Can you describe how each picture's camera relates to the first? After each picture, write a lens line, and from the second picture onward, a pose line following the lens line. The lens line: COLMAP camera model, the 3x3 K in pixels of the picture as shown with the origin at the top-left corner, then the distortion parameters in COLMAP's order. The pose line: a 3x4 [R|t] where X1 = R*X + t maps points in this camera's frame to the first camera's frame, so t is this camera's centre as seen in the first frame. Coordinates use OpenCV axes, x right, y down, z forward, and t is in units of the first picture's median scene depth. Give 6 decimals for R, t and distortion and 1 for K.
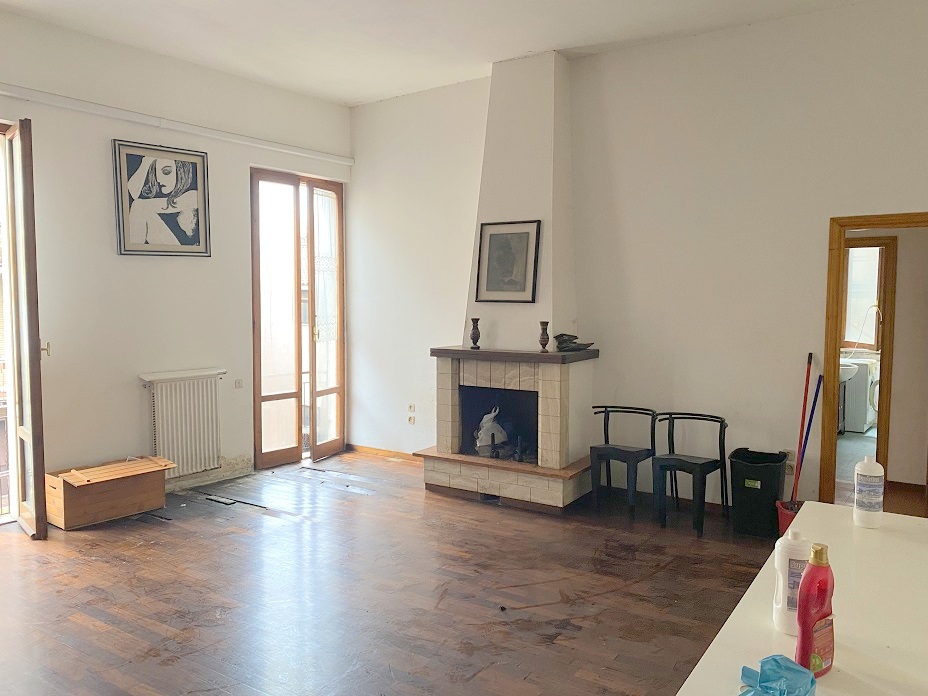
lens RADIAL K [[714.0, 0, 469.3], [0, 714.0, 346.4], [0, 0, 1]] dist [0.055923, -0.008121]
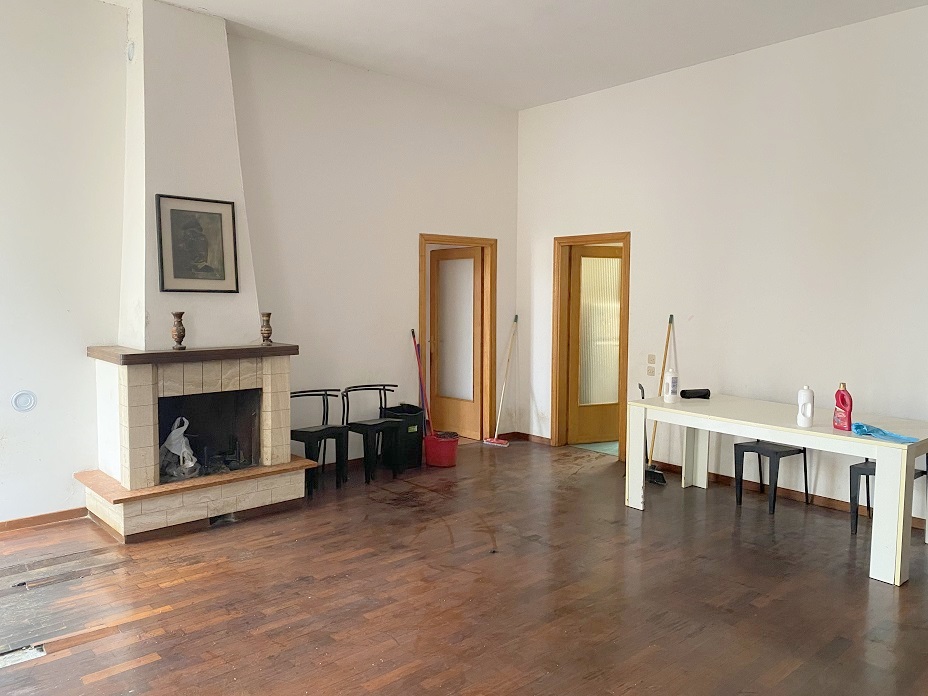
lens RADIAL K [[714.0, 0, 469.3], [0, 714.0, 346.4], [0, 0, 1]] dist [0.055923, -0.008121]
pose [[0.256112, -0.080457, 0.963293, -0.718383], [0.060759, 0.995899, 0.067027, -0.036147], [-0.964736, 0.041362, 0.259950, 0.477636]]
